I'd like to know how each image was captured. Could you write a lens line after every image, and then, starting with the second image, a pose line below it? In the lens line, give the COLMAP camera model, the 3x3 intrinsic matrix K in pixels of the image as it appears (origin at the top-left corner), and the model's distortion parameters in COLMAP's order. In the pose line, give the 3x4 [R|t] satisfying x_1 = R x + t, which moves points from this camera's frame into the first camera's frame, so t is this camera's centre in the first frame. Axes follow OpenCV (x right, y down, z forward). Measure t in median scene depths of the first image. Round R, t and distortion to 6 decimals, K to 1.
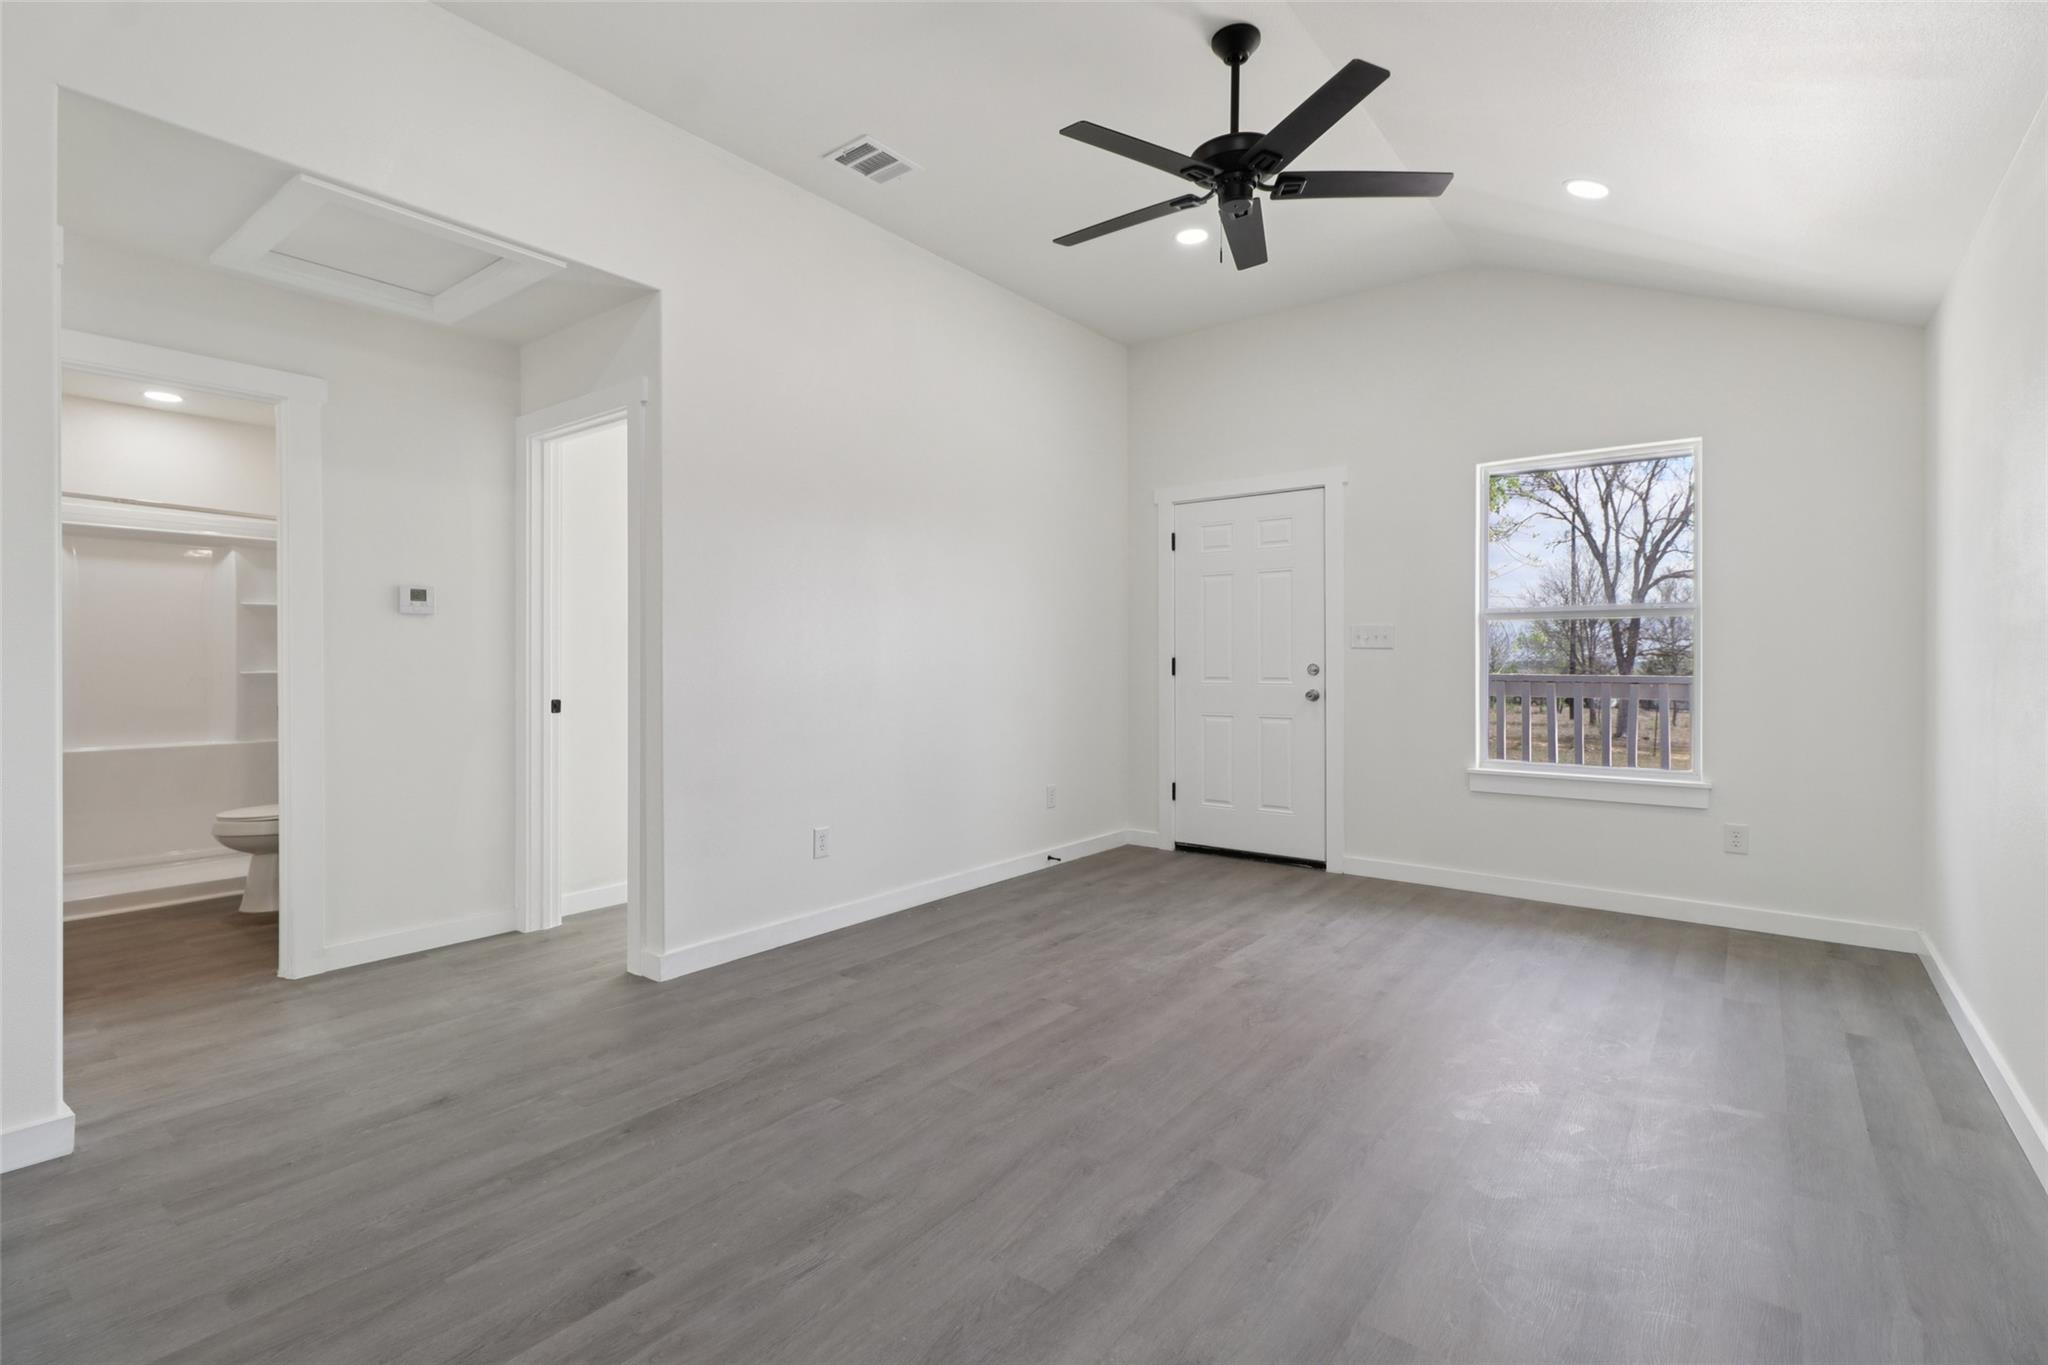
lens RADIAL K [[955.5, 0, 1021.9], [0, 955.5, 665.4], [0, 0, 1]] dist [0.003285, -0.000112]
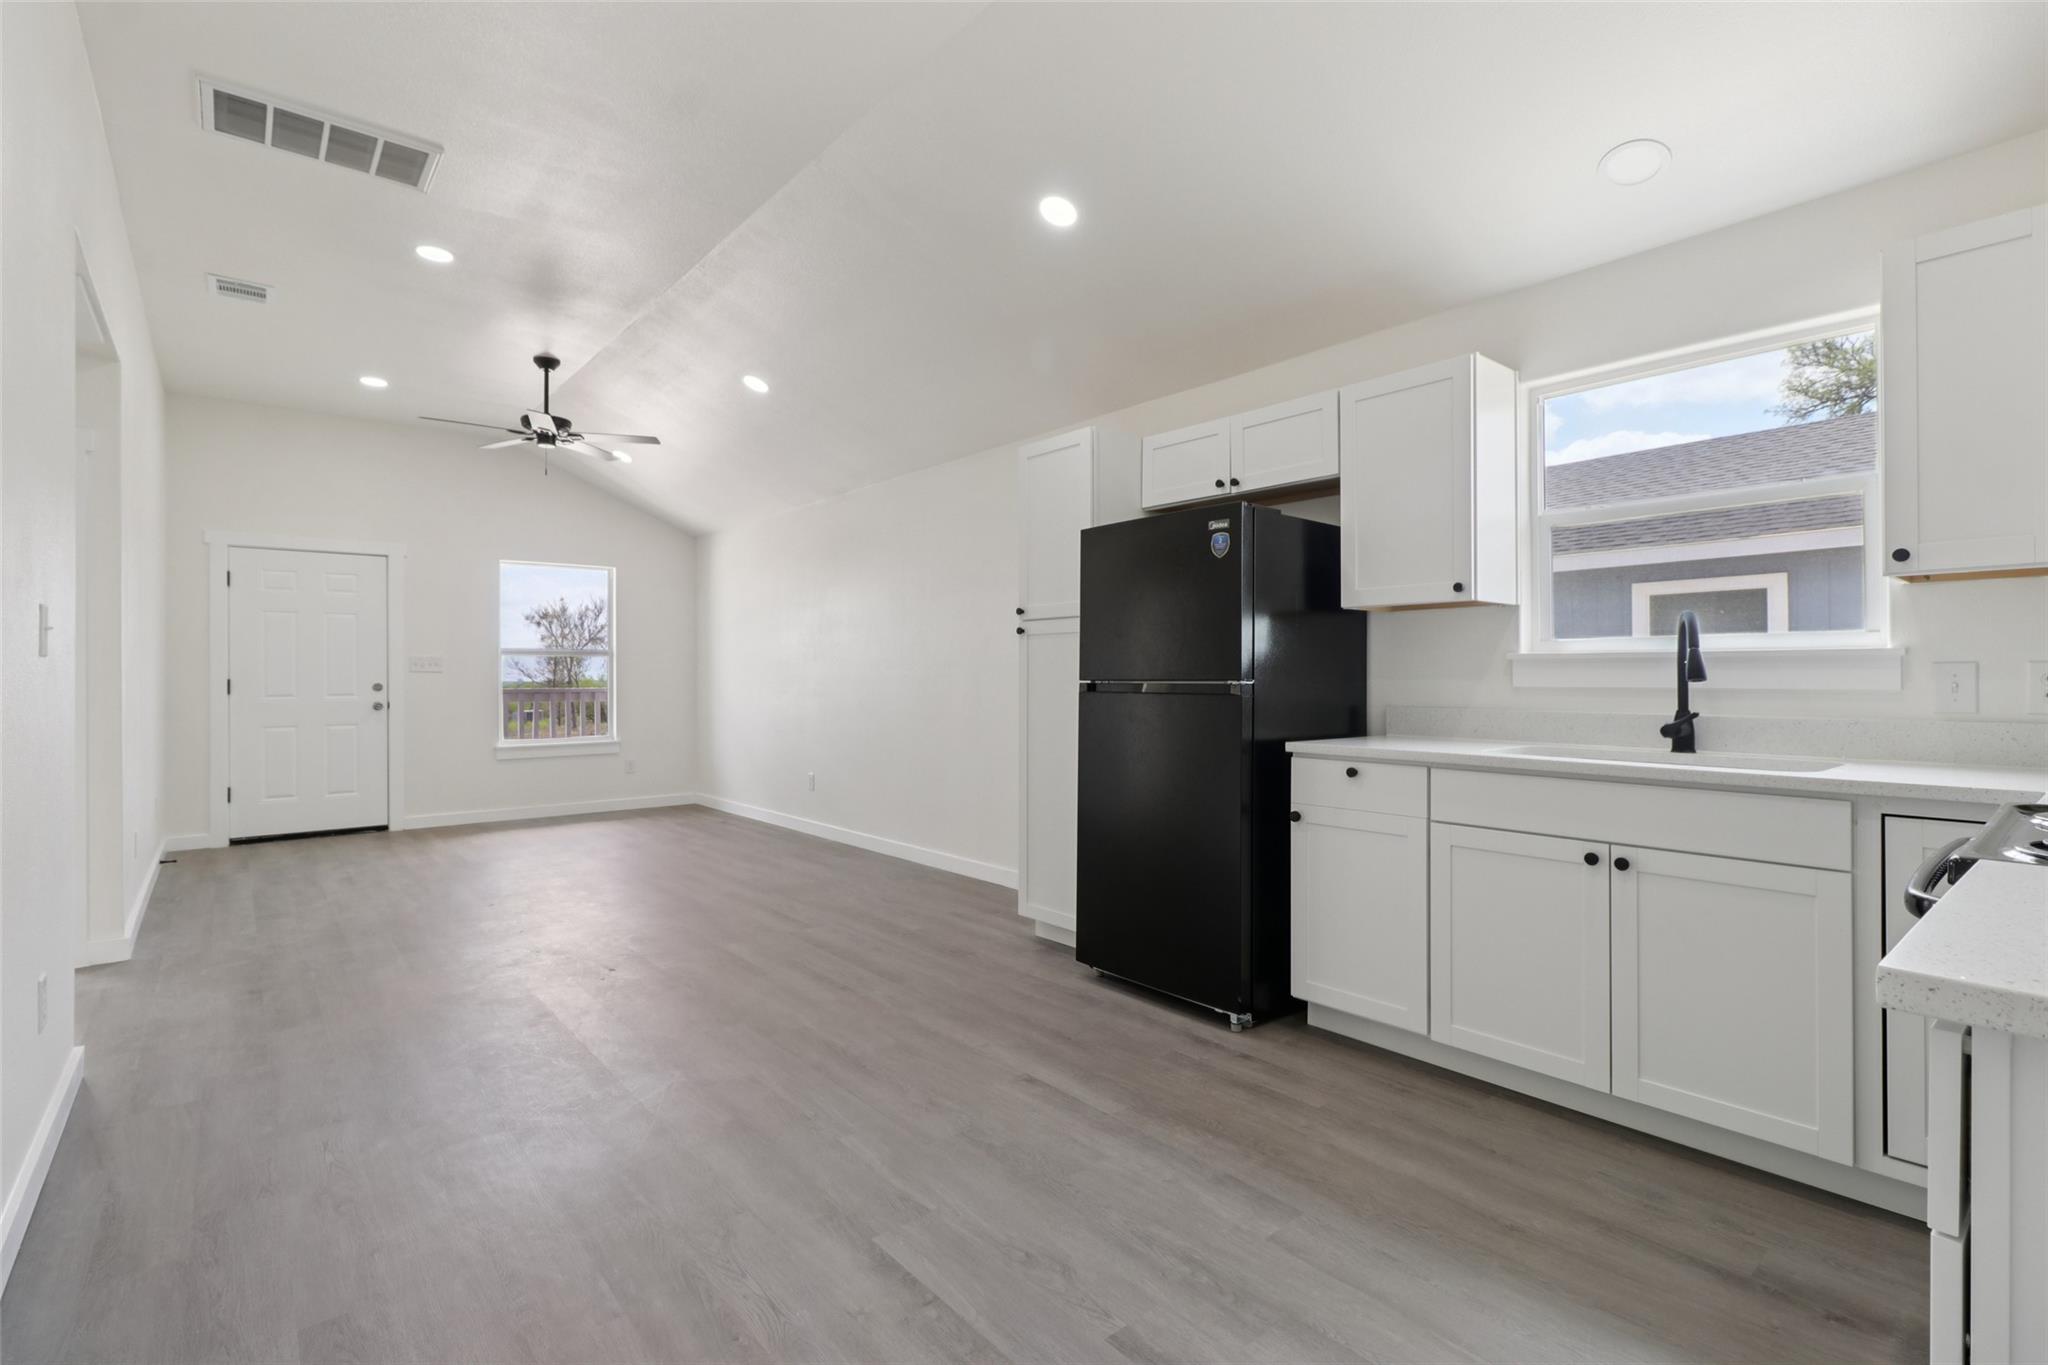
lens RADIAL K [[955.5, 0, 1026.3], [0, 955.5, 683.3], [0, 0, 1]] dist [0.003285, -0.000112]
pose [[0.212554, -0.008710, 0.977111, -0.847607], [0.011645, 0.999912, 0.006380, 0.000937], [-0.977080, 0.010022, 0.212636, -0.208357]]
